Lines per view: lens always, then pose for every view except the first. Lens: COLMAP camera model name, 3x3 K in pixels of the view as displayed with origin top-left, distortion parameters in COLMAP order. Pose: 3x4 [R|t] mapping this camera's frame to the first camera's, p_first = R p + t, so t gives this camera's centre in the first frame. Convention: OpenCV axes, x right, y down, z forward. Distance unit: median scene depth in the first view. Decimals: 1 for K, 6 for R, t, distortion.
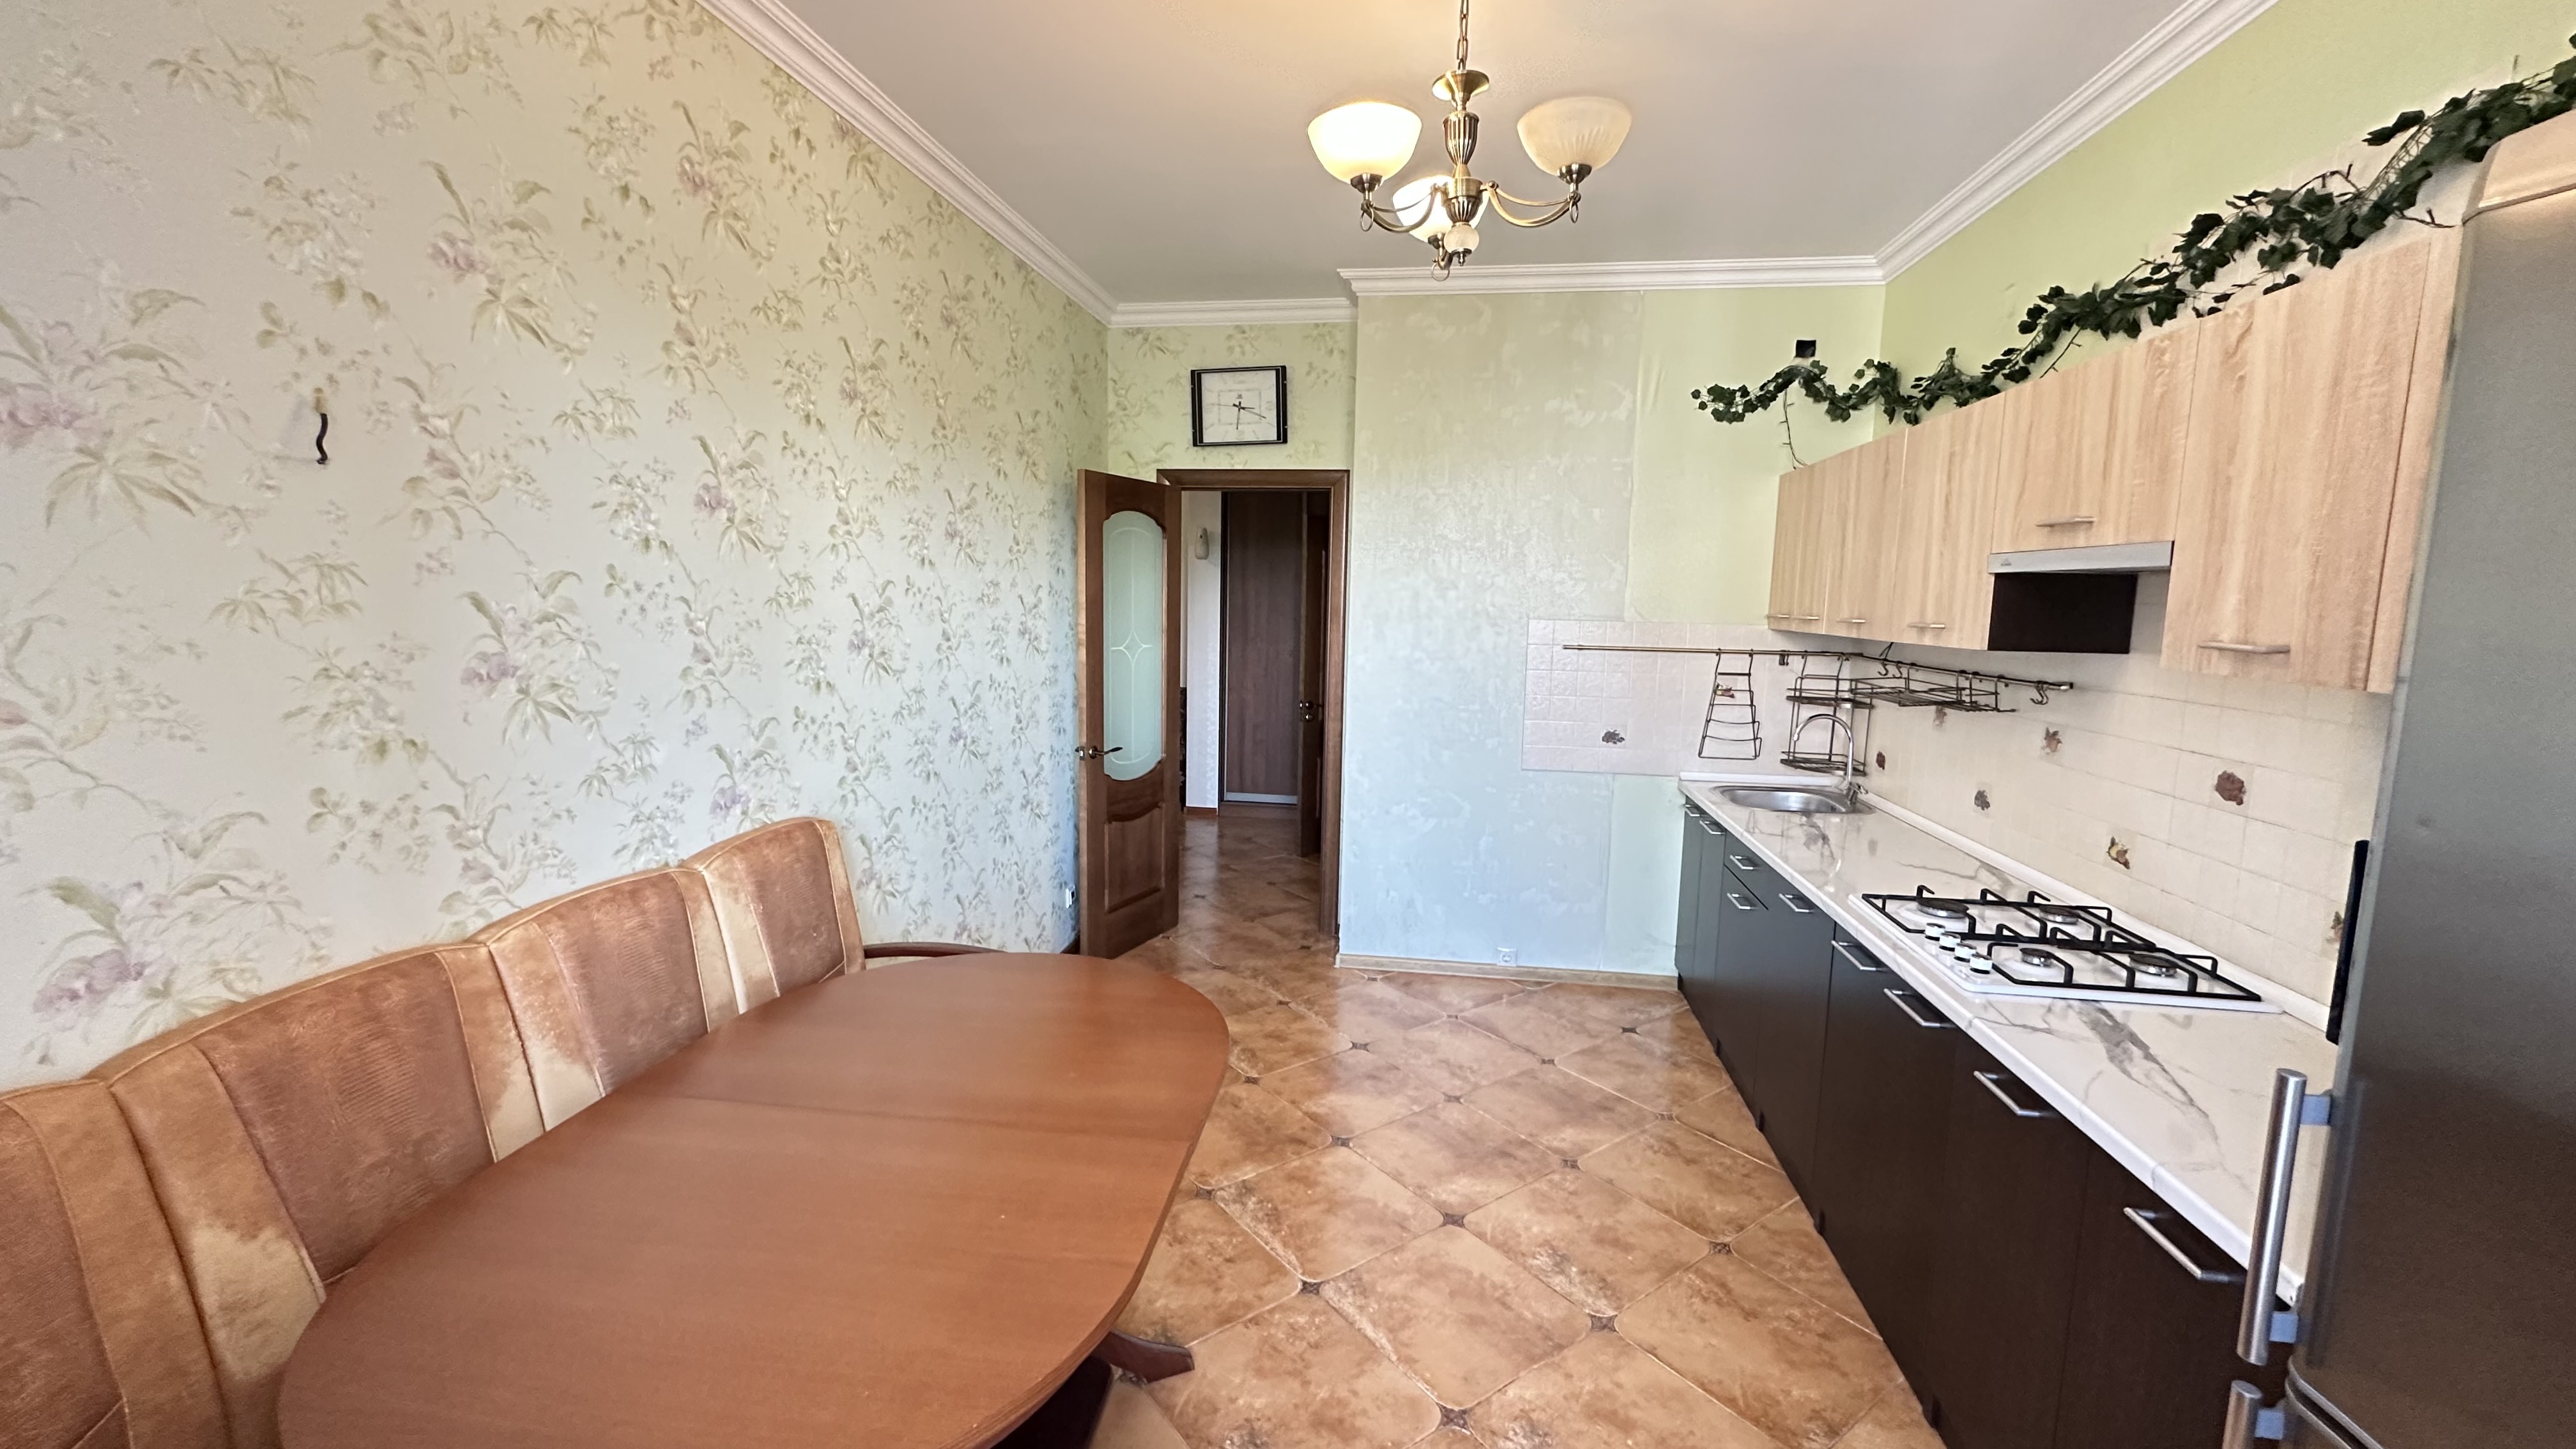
lens RADIAL K [[1023.8, 0, 1291.5], [0, 1023.8, 722.4], [0, 0, 1]] dist [-0.002158, 0.000512]
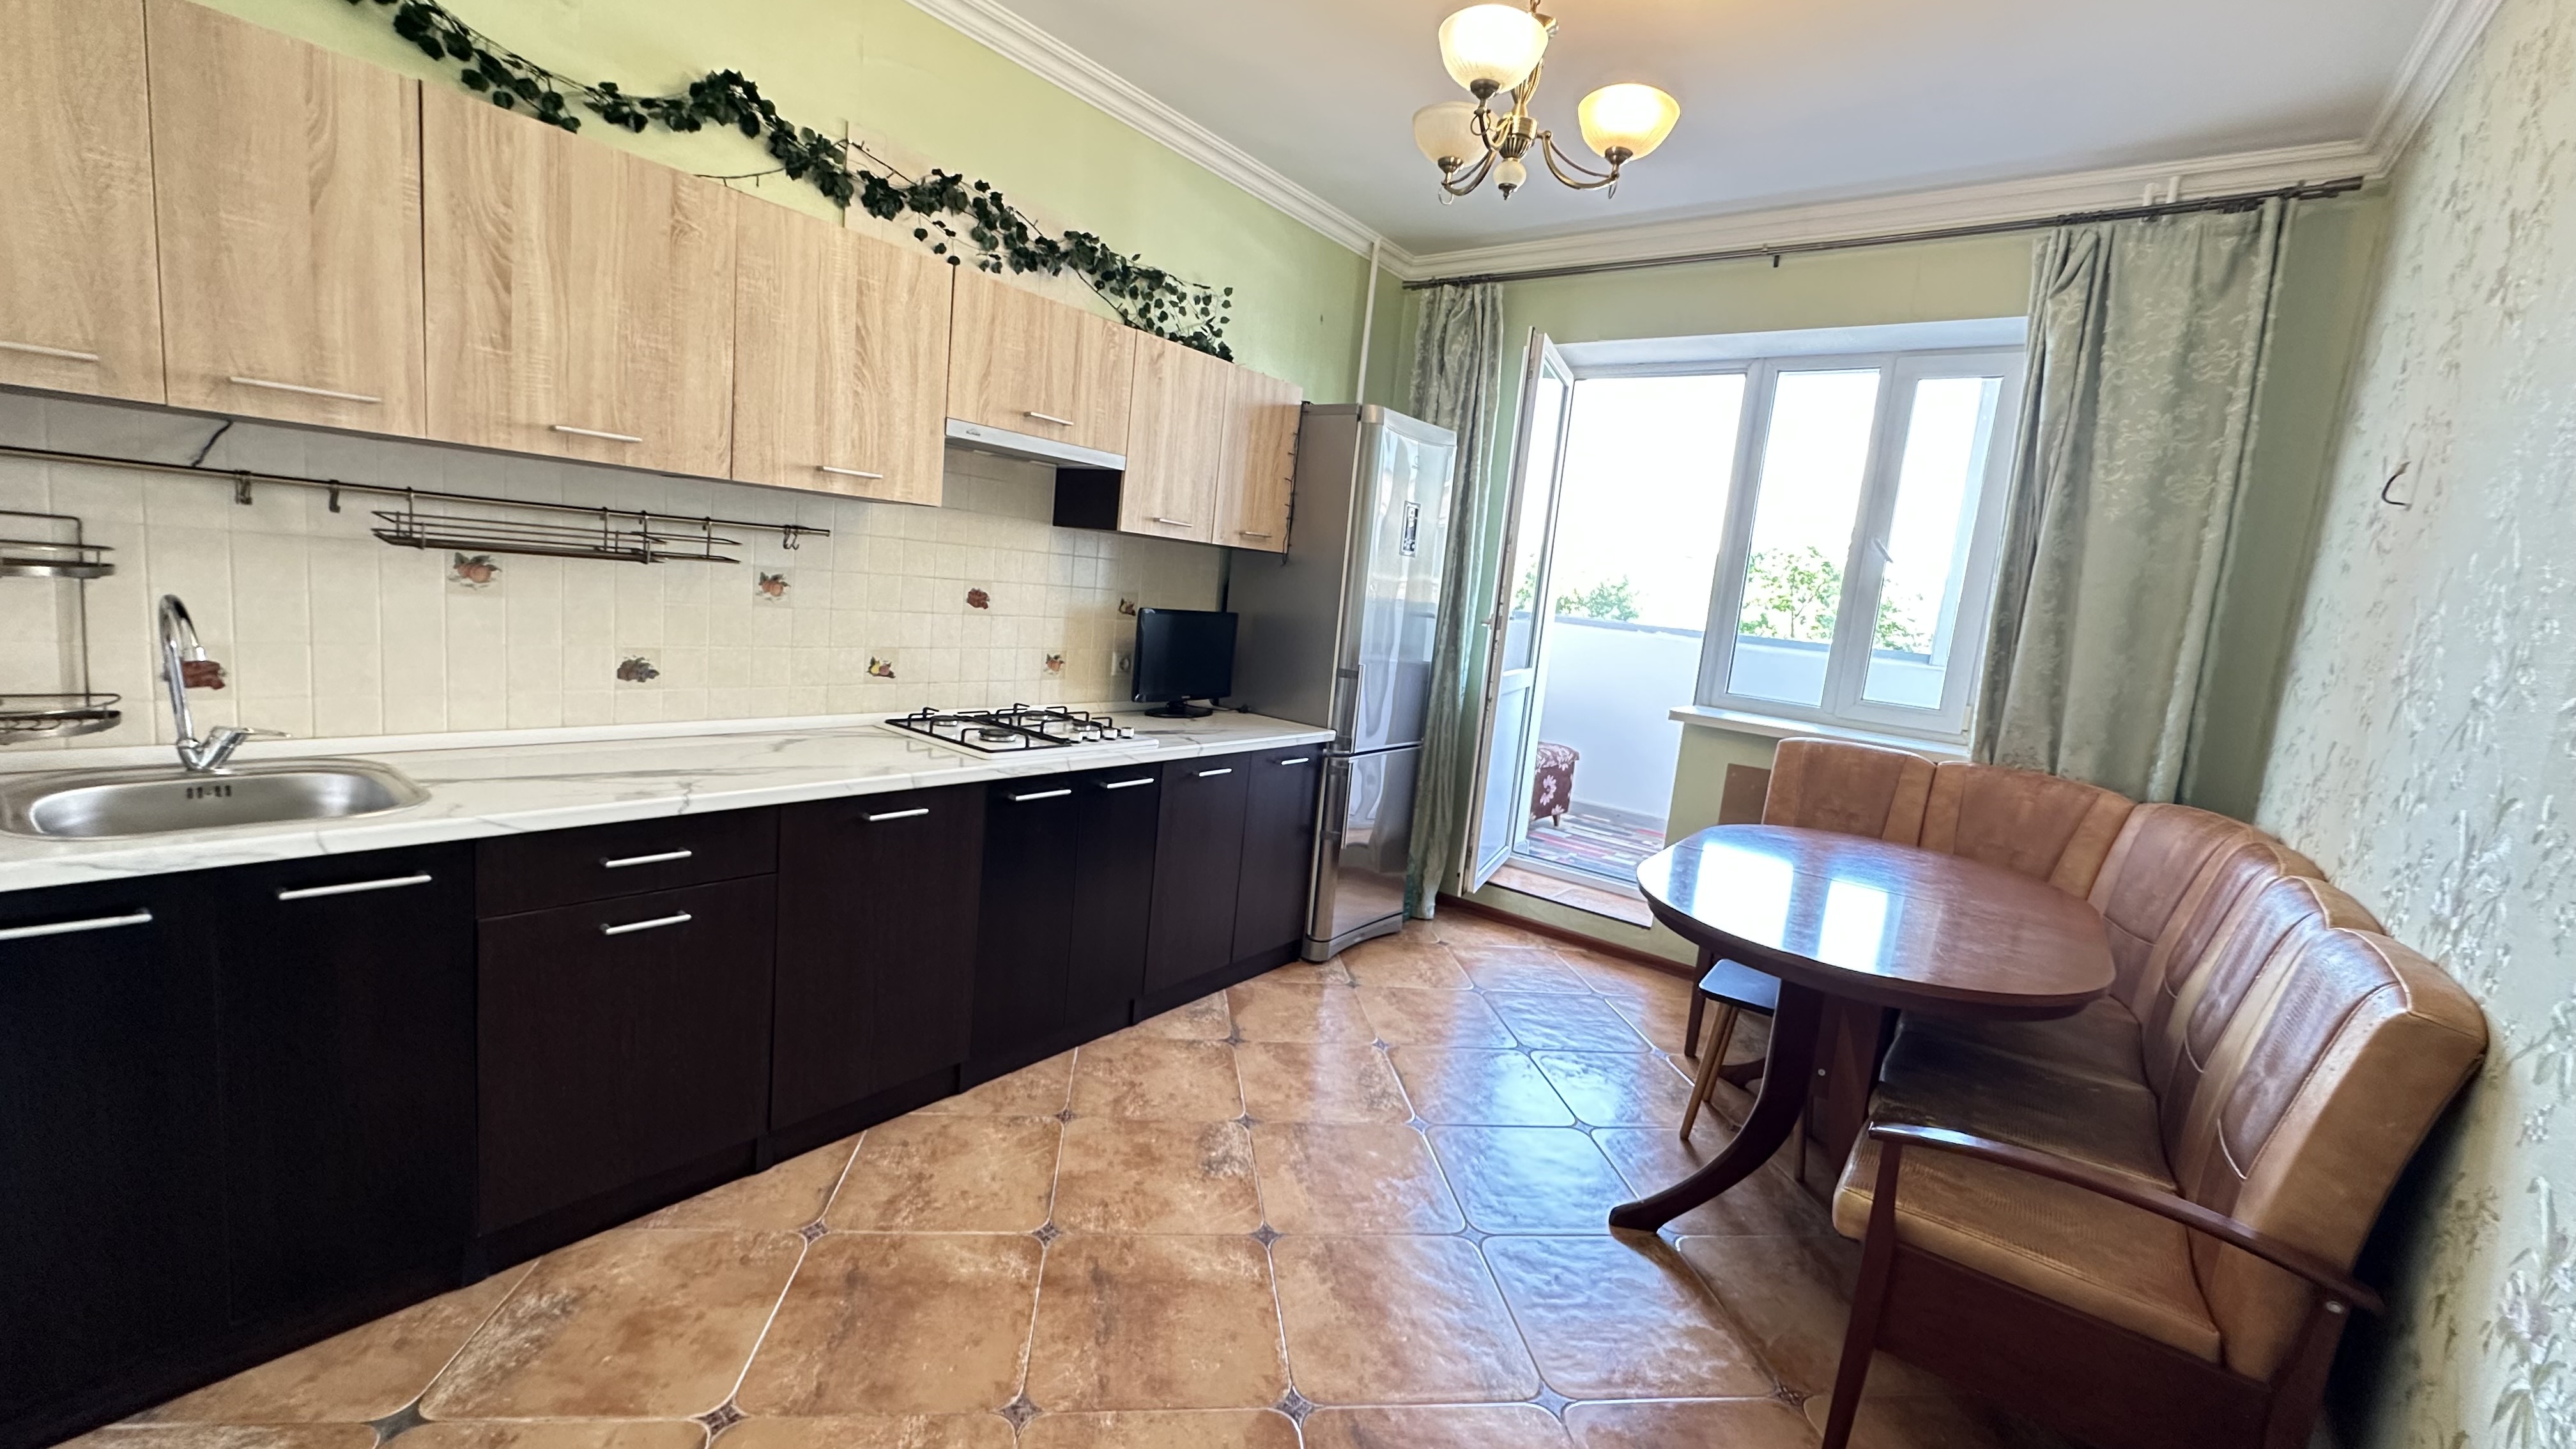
lens RADIAL K [[1023.8, 0, 1291.5], [0, 1023.8, 722.4], [0, 0, 1]] dist [-0.002158, 0.000512]
pose [[-0.871178, -0.168661, 0.461089, -0.194923], [-0.052161, 0.965622, 0.254661, -0.148037], [-0.488189, 0.197805, -0.850026, 1.817042]]
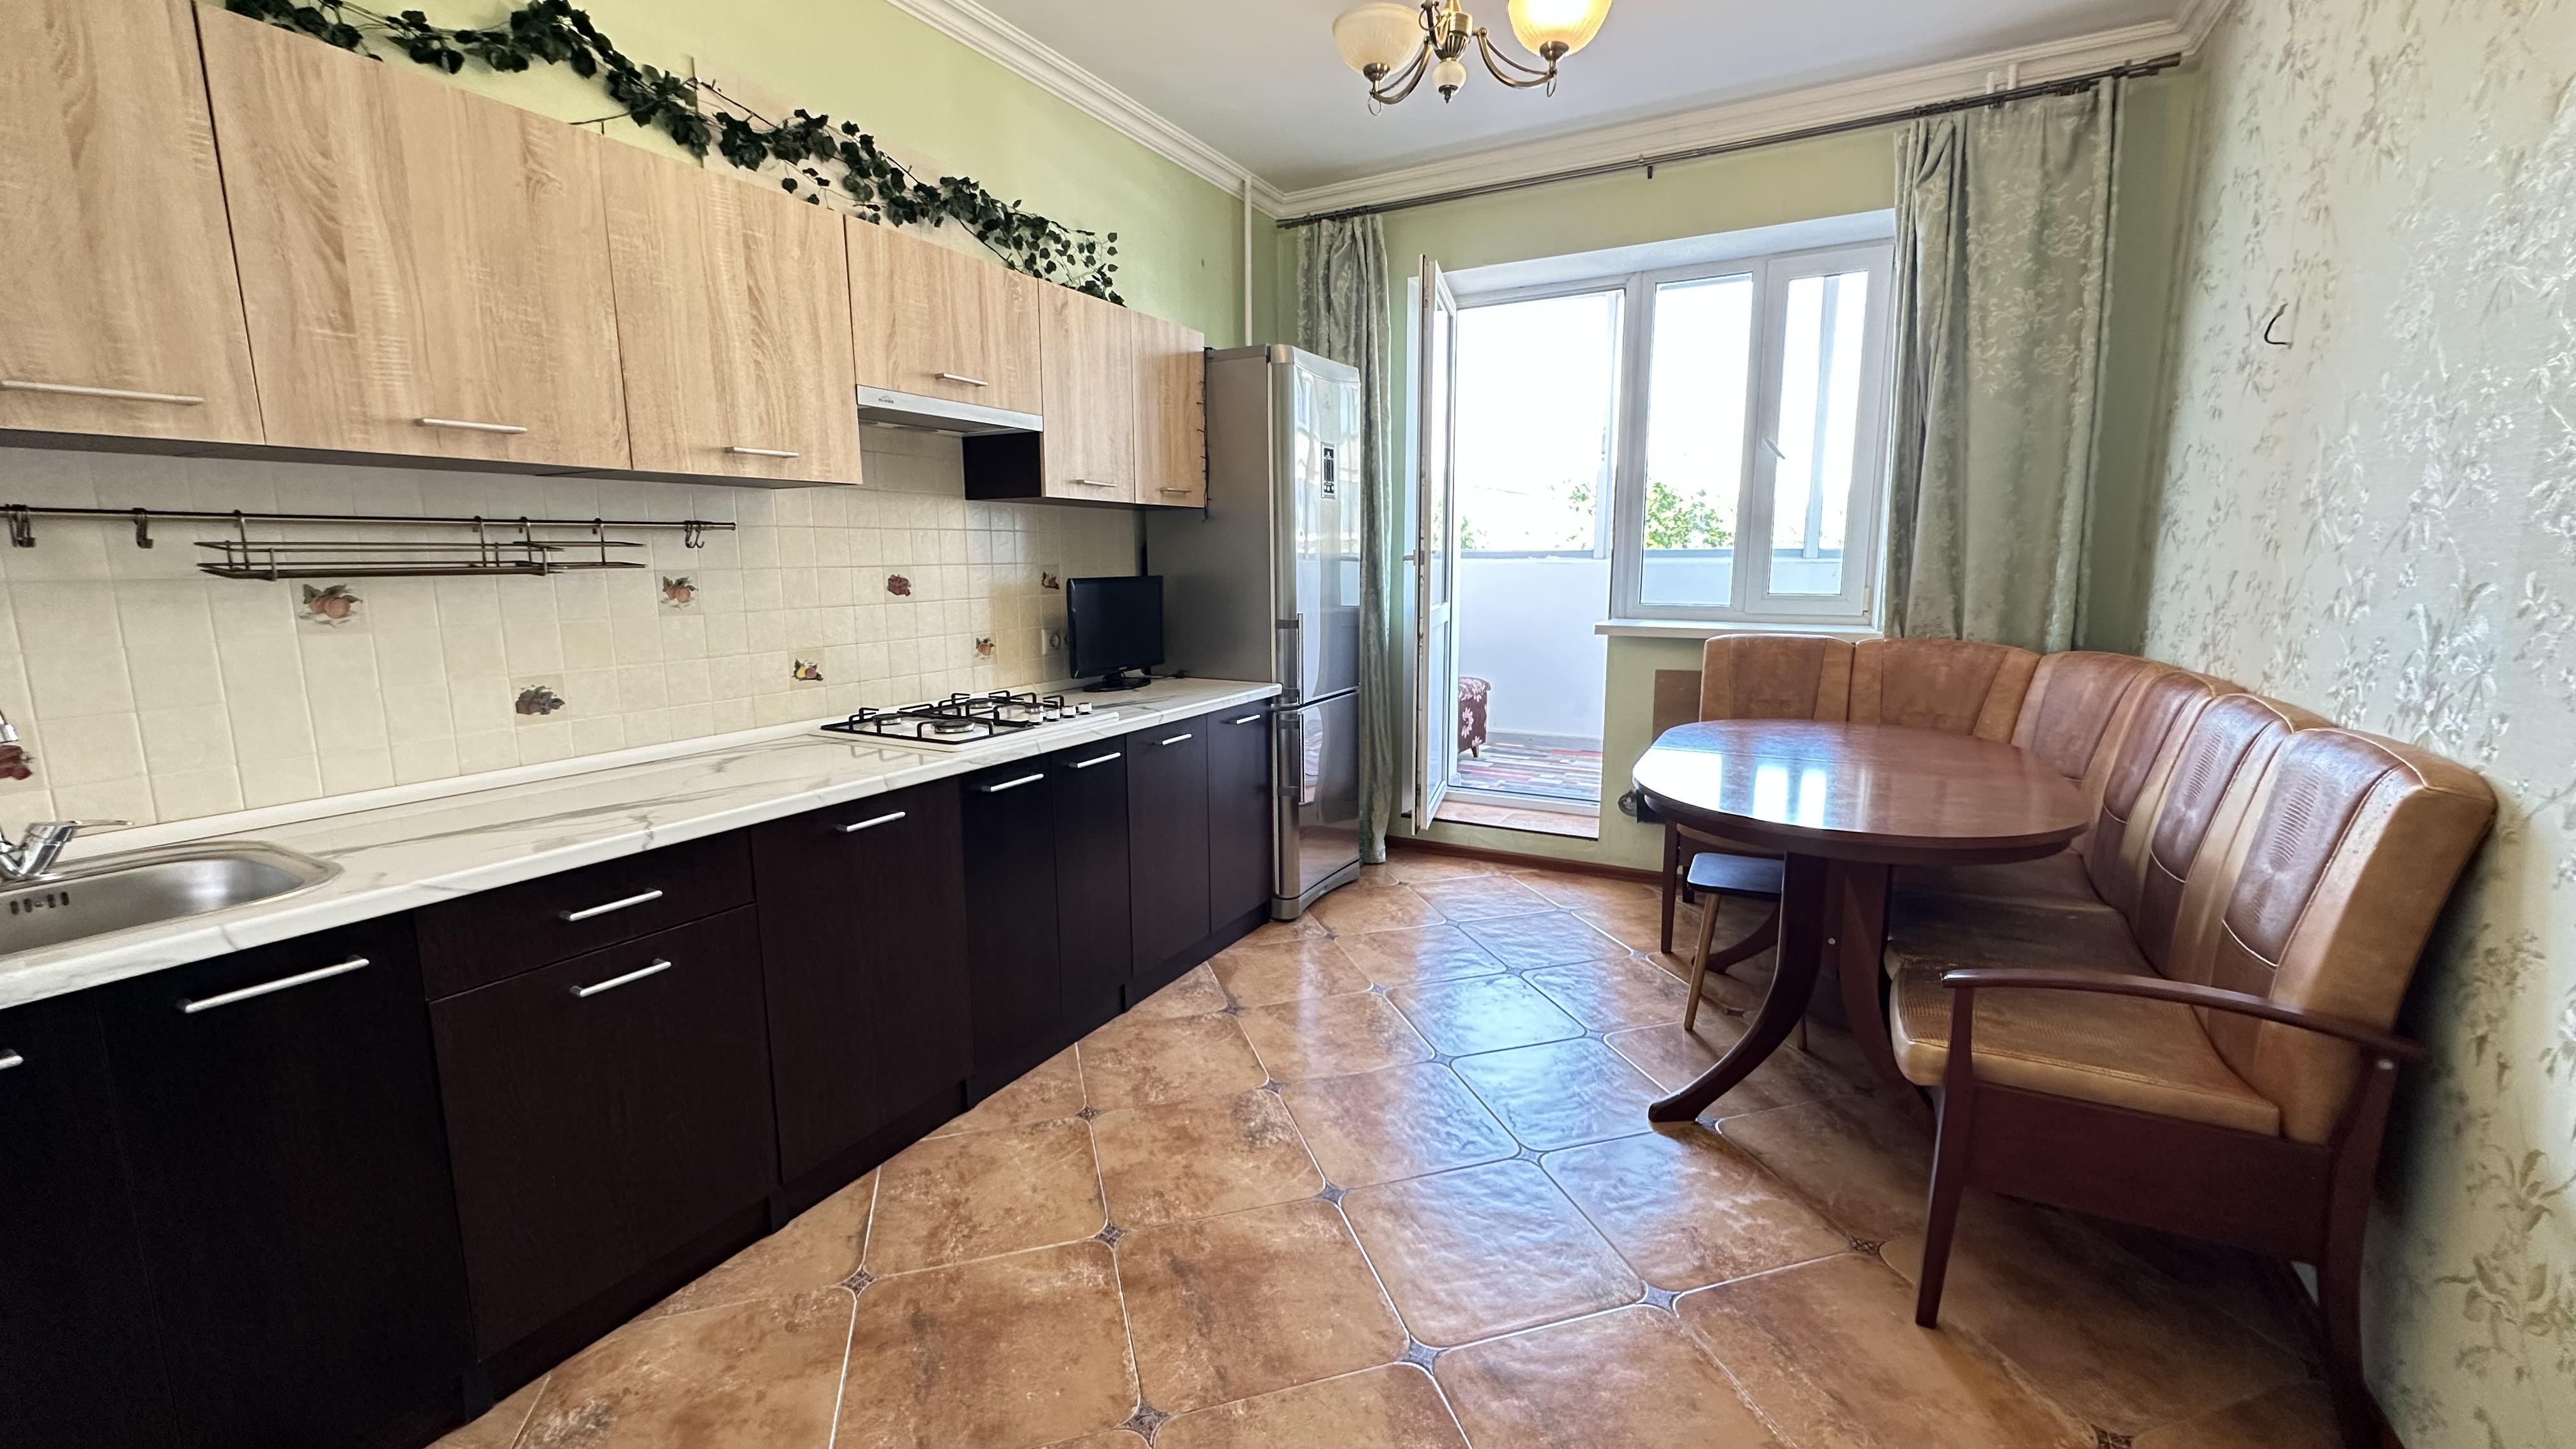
lens RADIAL K [[1023.8, 0, 1291.5], [0, 1023.8, 722.4], [0, 0, 1]] dist [-0.002158, 0.000512]
pose [[-0.939712, -0.066436, 0.335450, -0.065785], [0.033178, 0.958606, 0.282797, -0.117559], [-0.340352, 0.276878, -0.898610, 1.841580]]
